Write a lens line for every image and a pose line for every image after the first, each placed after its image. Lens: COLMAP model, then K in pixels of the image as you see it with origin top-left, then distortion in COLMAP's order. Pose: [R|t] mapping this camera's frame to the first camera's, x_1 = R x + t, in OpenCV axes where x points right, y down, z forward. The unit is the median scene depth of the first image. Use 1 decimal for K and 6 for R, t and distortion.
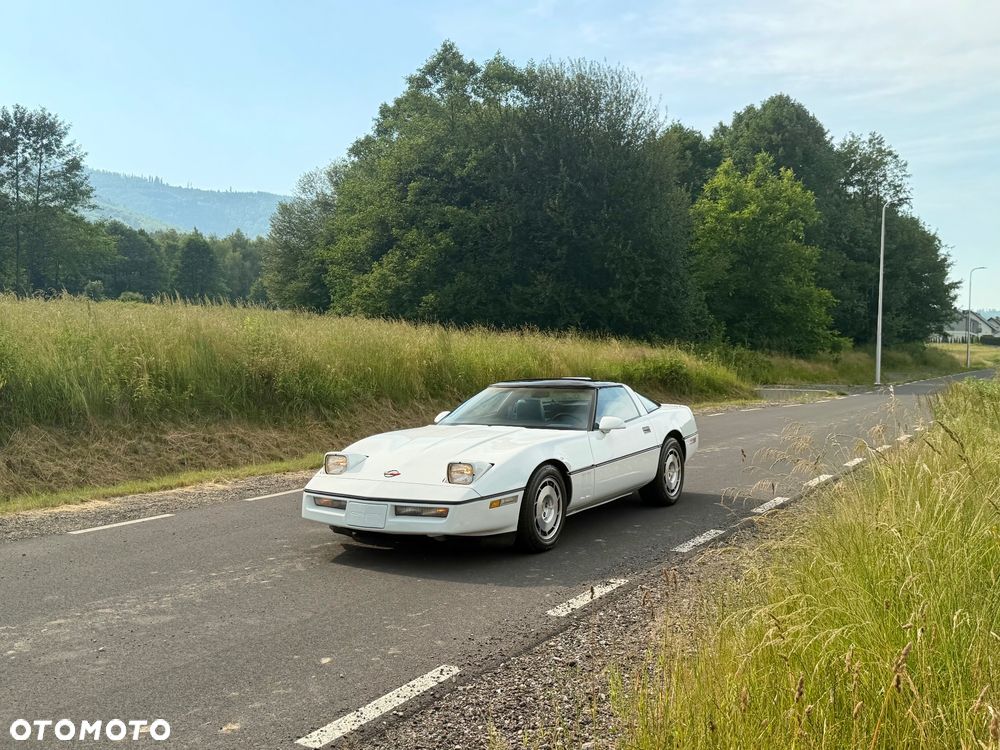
lens RADIAL K [[1021.8, 0, 500.0], [0, 1021.8, 375.0], [0, 0, 1]] dist [0.120384, 0.000931]
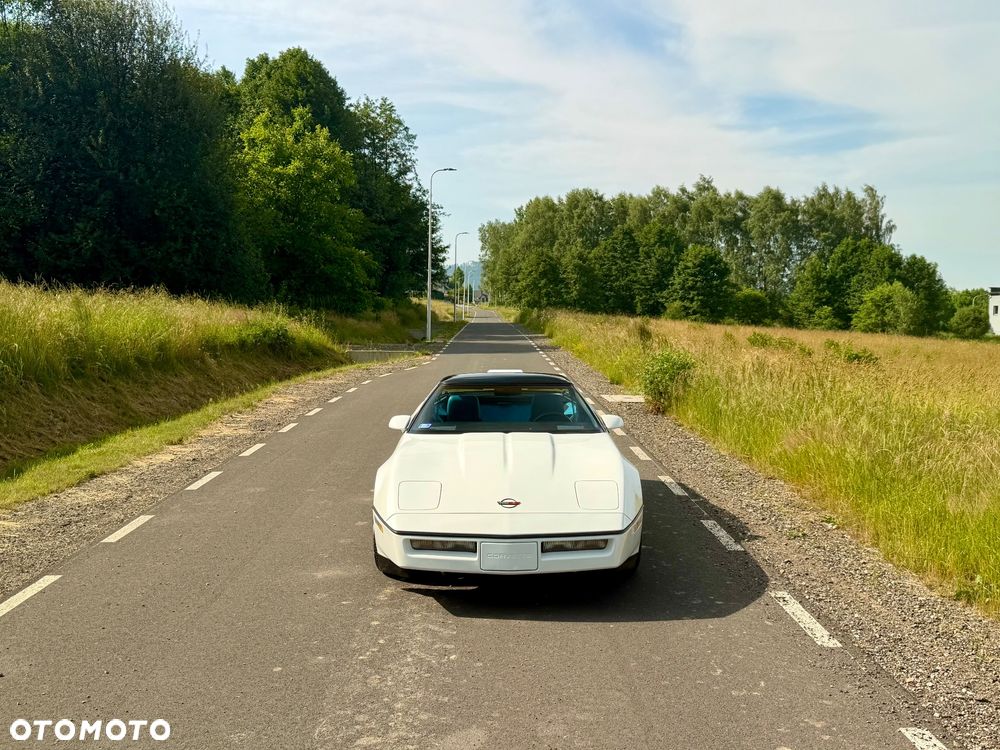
lens RADIAL K [[1012.1, 0, 501.5], [0, 1012.1, 379.9], [0, 0, 1]] dist [0.166654, -0.319396]
pose [[0.847106, -0.037831, 0.530077, -0.125838], [0.007744, 0.998236, 0.058867, -0.012953], [-0.531368, -0.045762, 0.845904, 0.064646]]
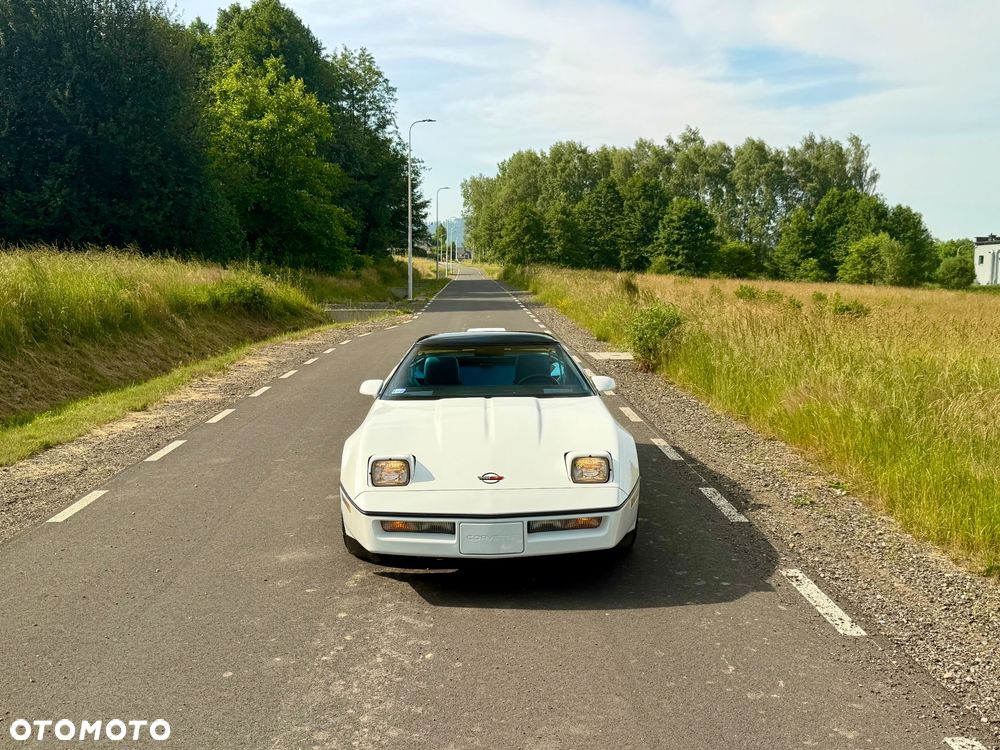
lens RADIAL K [[1004.4, 0, 497.2], [0, 1004.4, 388.4], [0, 0, 1]] dist [0.166011, -0.357206]
pose [[0.840874, -0.076275, 0.535830, -0.112885], [0.020331, 0.993773, 0.109557, -0.012055], [-0.540849, -0.081229, 0.837188, 0.083456]]
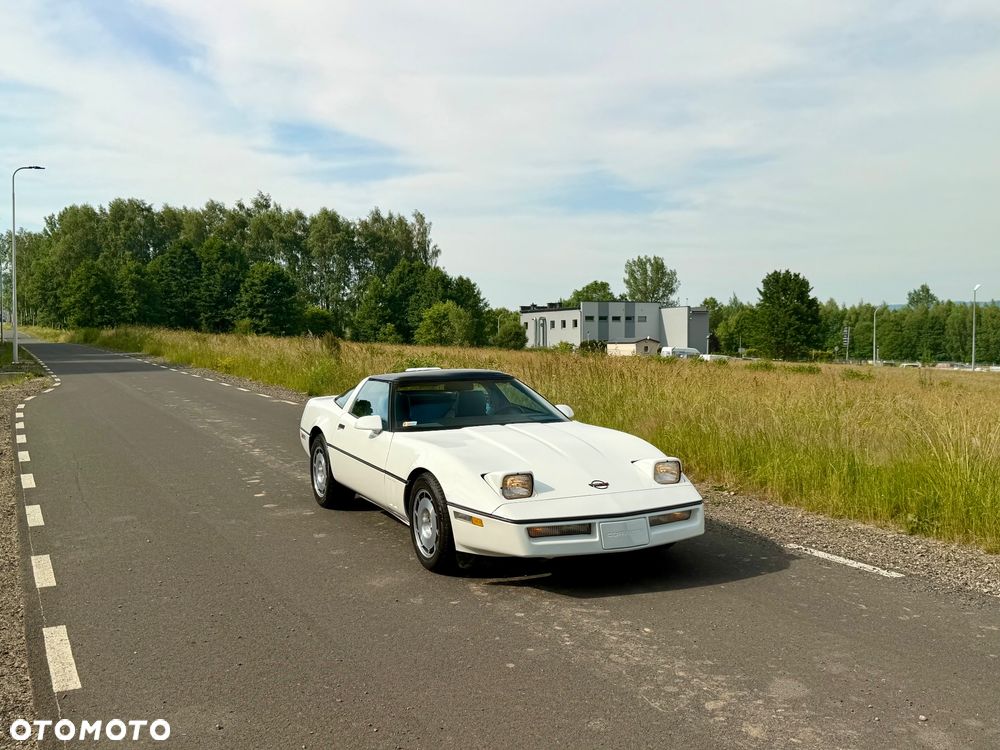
lens RADIAL K [[1012.1, 0, 501.5], [0, 1012.1, 379.9], [0, 0, 1]] dist [0.166654, -0.319396]
pose [[0.512151, -0.051335, 0.857360, -0.201633], [0.023430, 0.998676, 0.045801, -0.008216], [-0.858576, -0.003369, 0.512676, 0.140320]]
